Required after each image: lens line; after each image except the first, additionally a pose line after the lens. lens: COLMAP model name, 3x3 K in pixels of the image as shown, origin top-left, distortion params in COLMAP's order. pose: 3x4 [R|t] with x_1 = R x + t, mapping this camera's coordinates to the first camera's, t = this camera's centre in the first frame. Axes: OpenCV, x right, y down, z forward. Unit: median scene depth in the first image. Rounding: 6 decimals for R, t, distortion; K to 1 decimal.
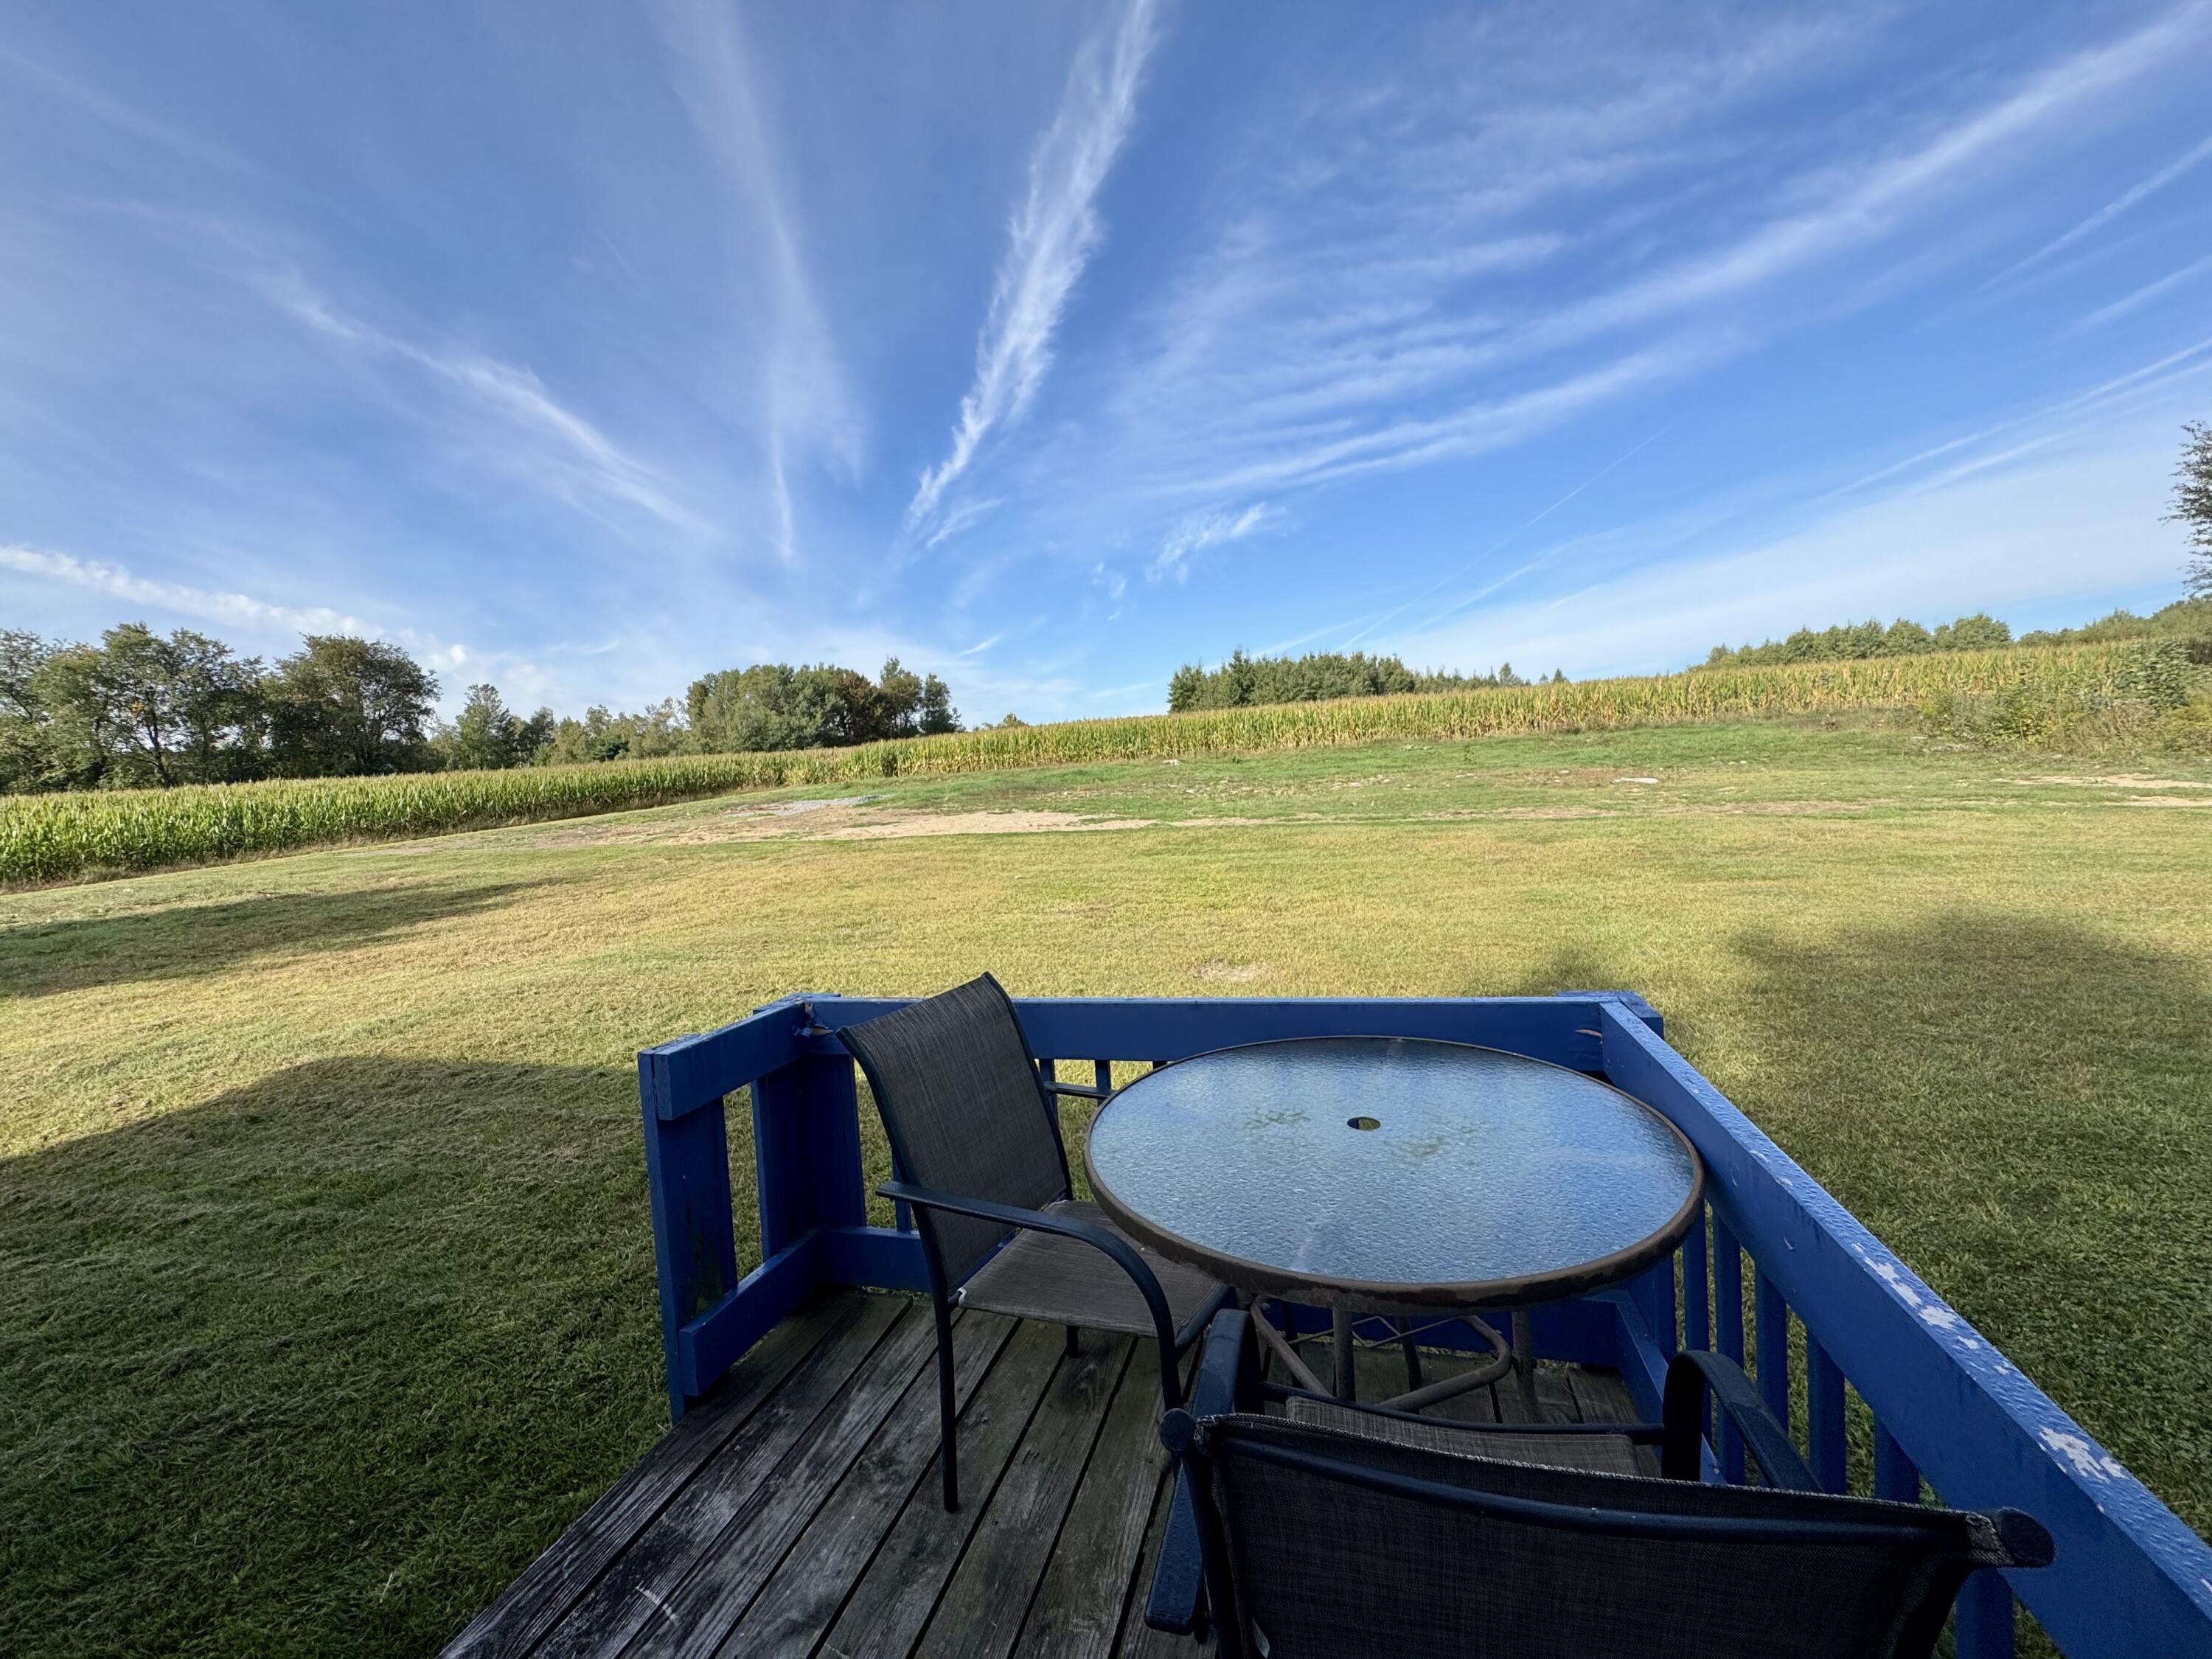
lens RADIAL K [[877.6, 0, 1106.0], [0, 877.6, 829.5], [0, 0, 1]] dist [0.000863, 0.000151]
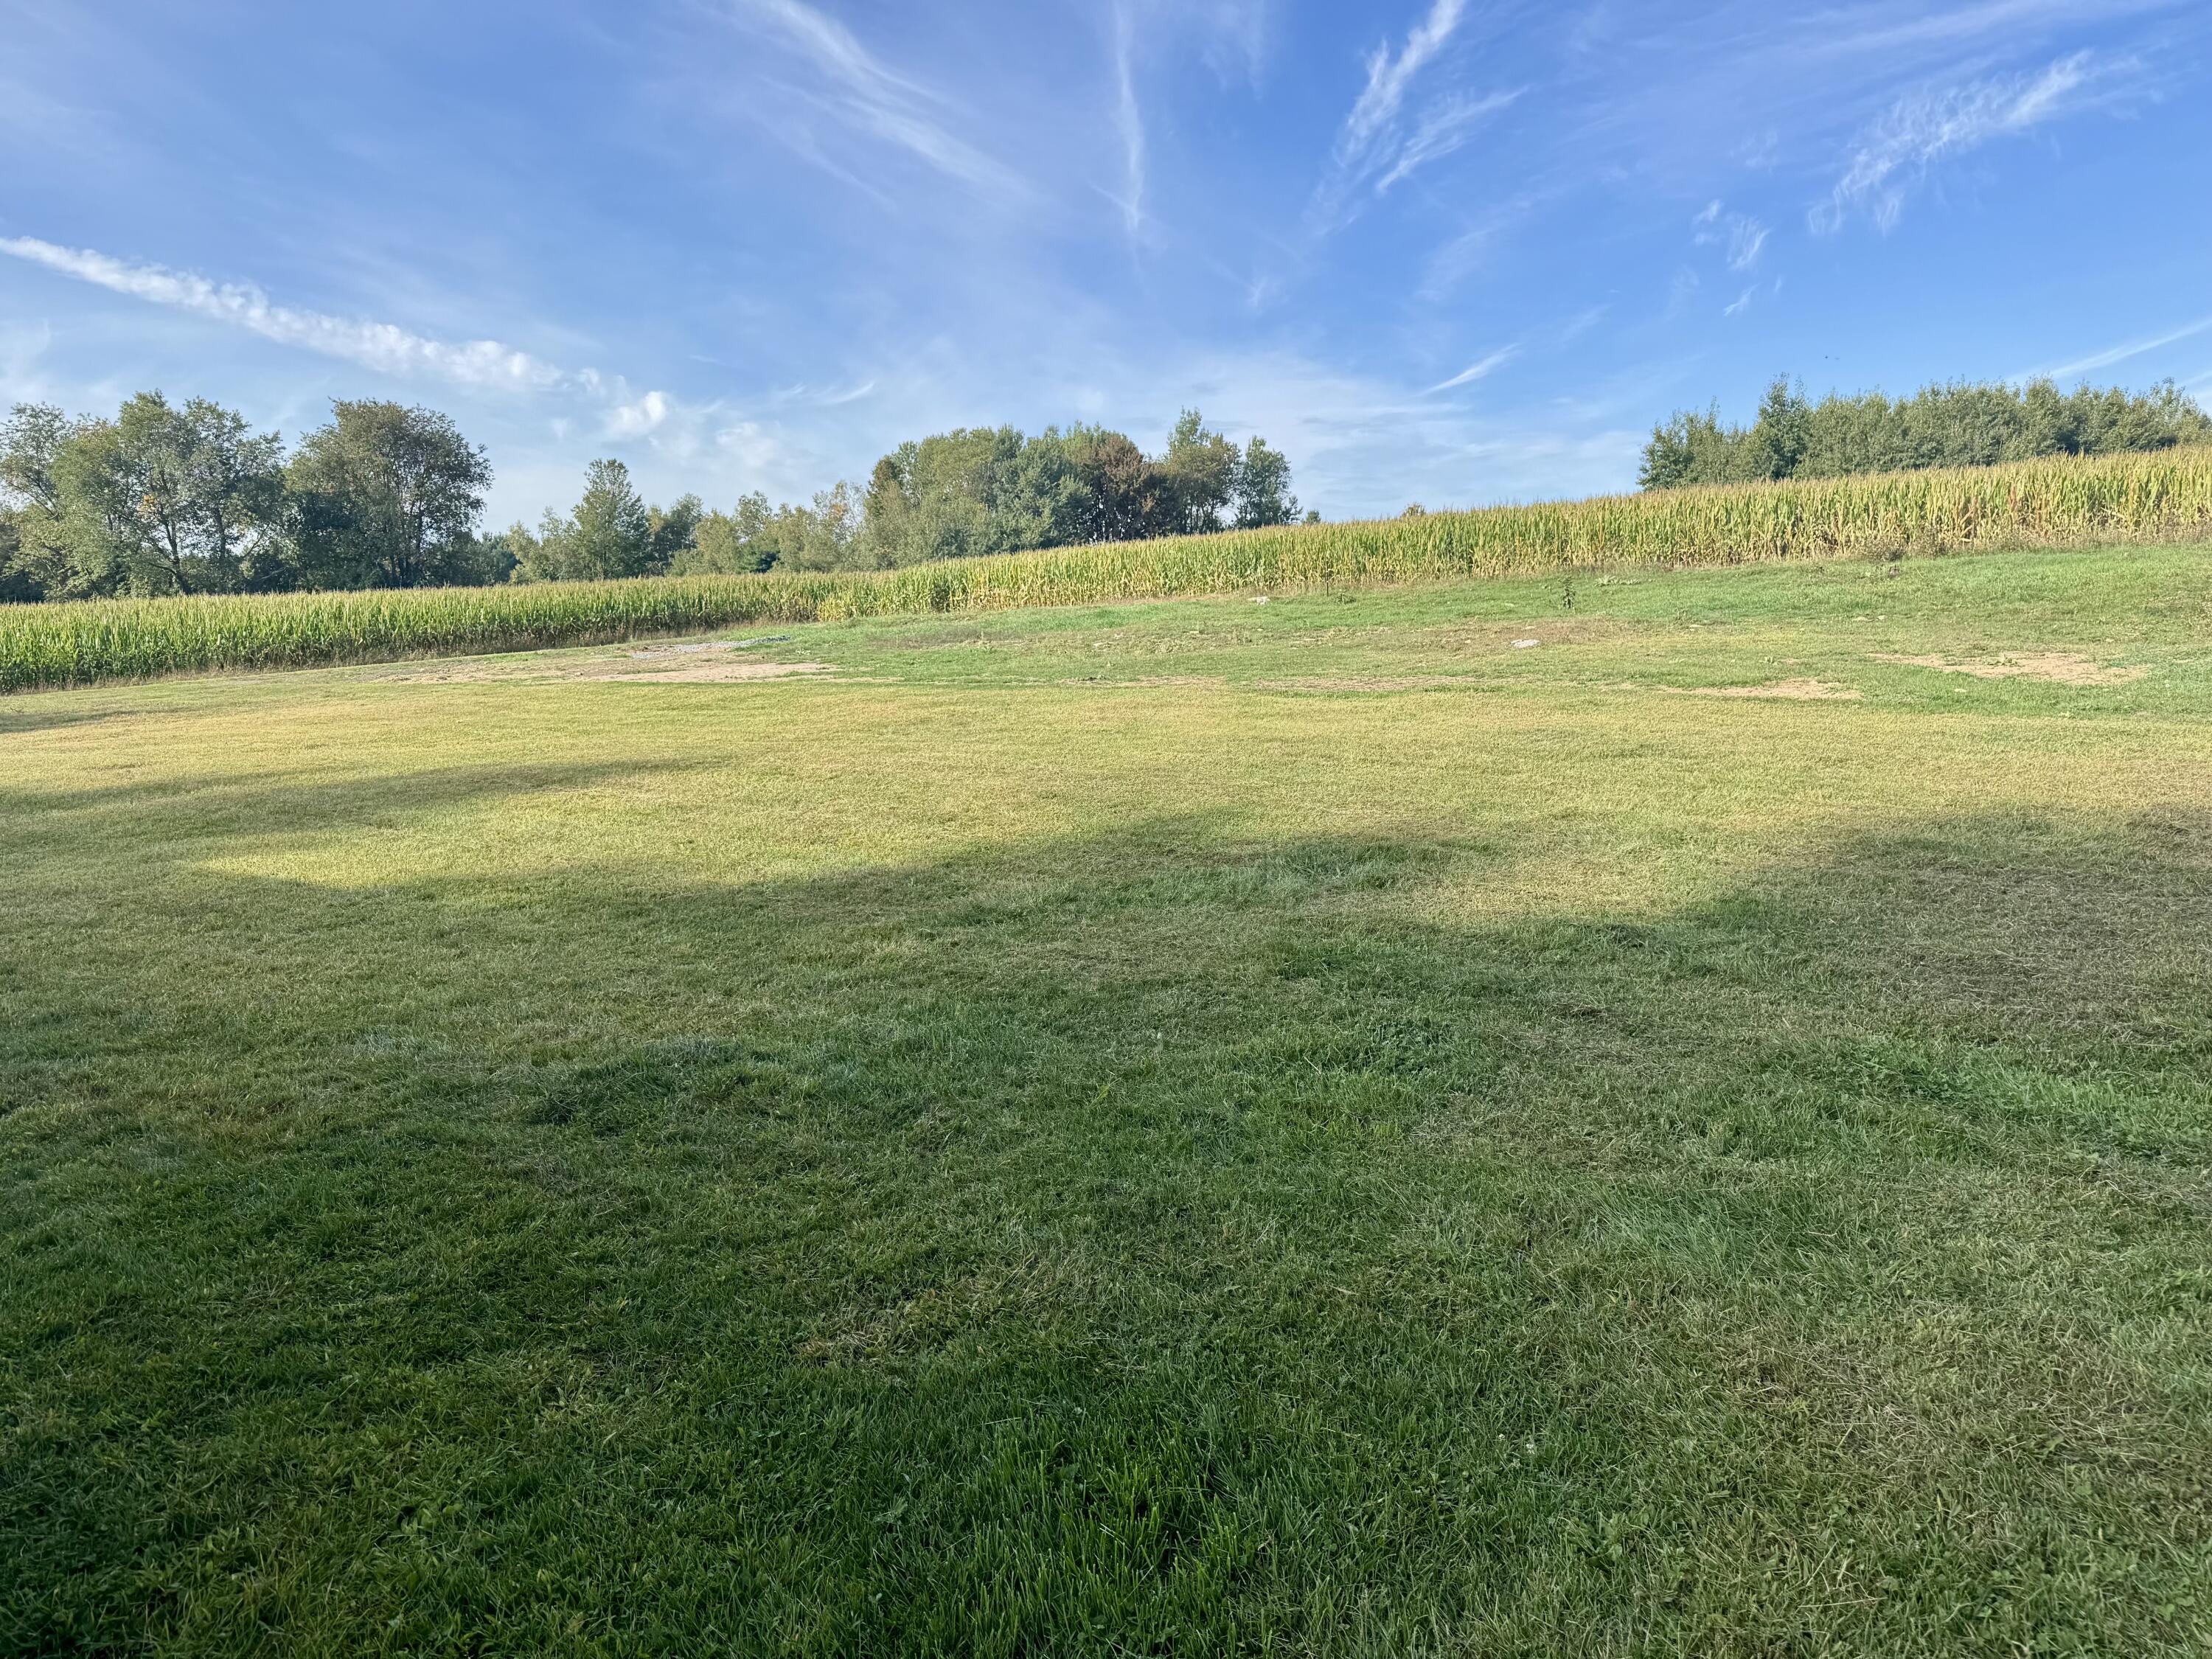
lens RADIAL K [[1537.8, 0, 1145.9], [0, 1537.8, 830.6], [0, 0, 1]] dist [0.078907, -0.089679]
pose [[0.943913, 0.069354, -0.322830, 0.104766], [-0.043500, 0.995290, 0.086631, -0.000674], [0.327318, -0.067729, 0.942484, -0.030629]]
